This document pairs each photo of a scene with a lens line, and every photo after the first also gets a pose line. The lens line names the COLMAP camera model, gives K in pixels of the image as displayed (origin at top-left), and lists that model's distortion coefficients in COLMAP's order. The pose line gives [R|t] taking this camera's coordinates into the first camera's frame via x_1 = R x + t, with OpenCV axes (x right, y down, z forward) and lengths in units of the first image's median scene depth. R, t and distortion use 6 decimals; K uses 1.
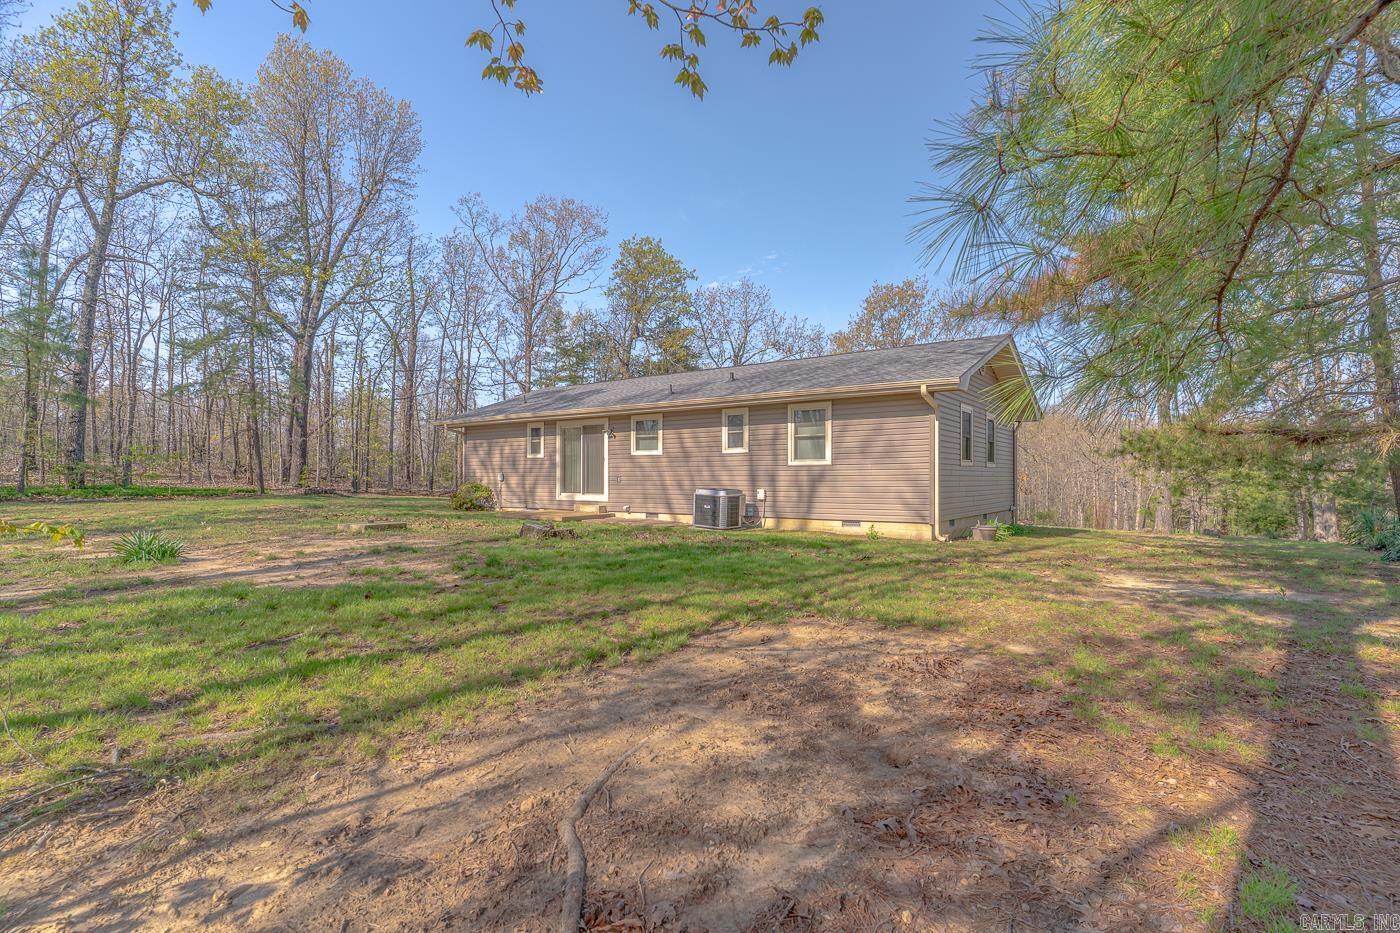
lens RADIAL K [[662.7, 0, 701.6], [0, 662.7, 482.2], [0, 0, 1]] dist [-0.001583, 0.000010]
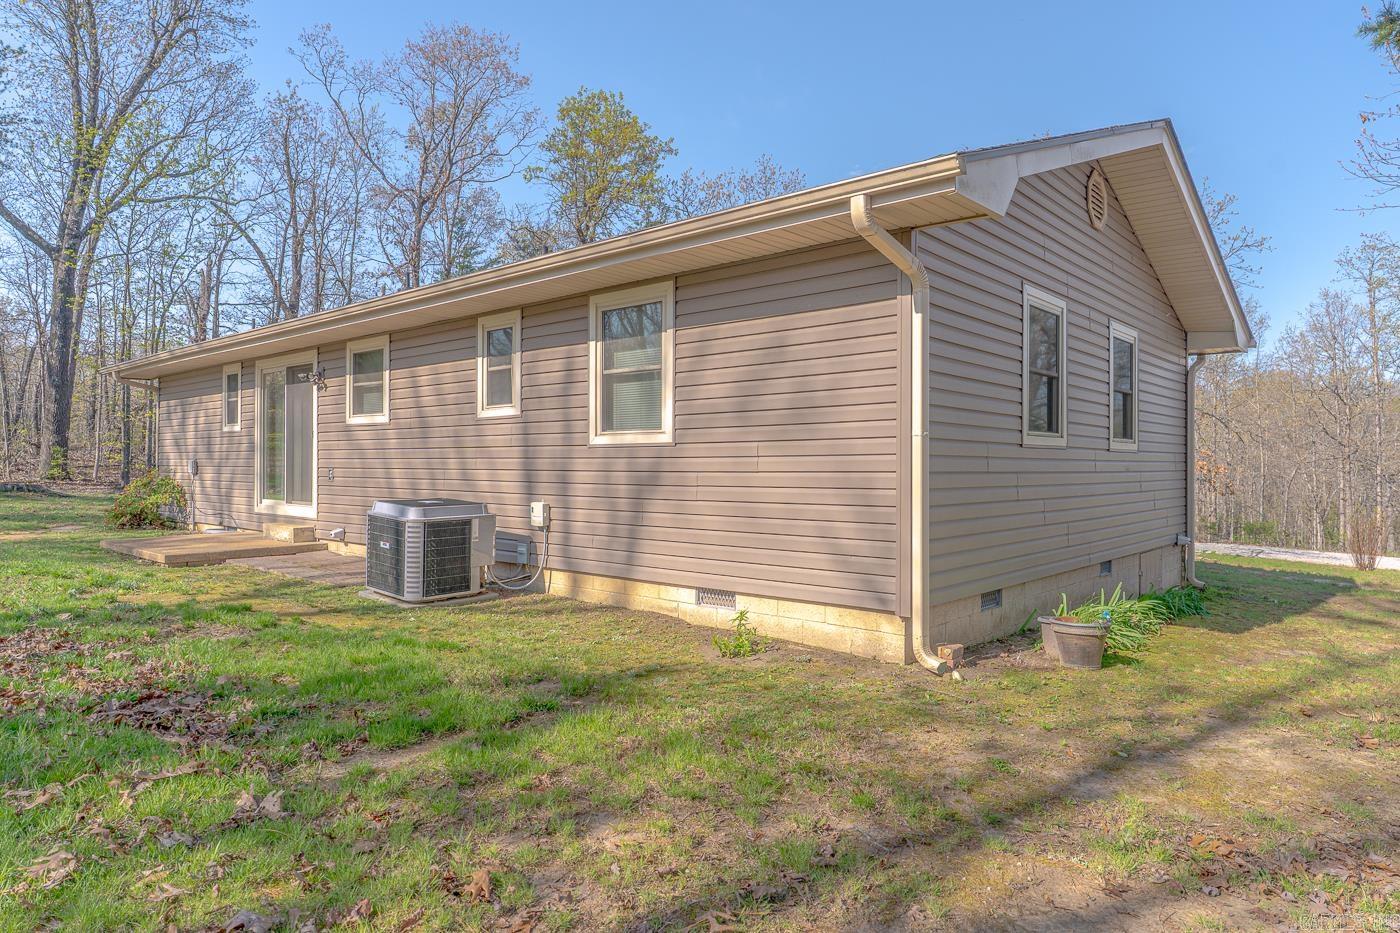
lens RADIAL K [[853.0, 0, 700.0], [0, 853.0, 466.5], [0, 0, 1]] dist [0.003085, 0.000319]
pose [[0.994955, 0.003541, -0.100261, 0.243779], [-0.003880, 0.999987, -0.003184, -0.010613], [0.100249, 0.003557, 0.994956, 0.468513]]
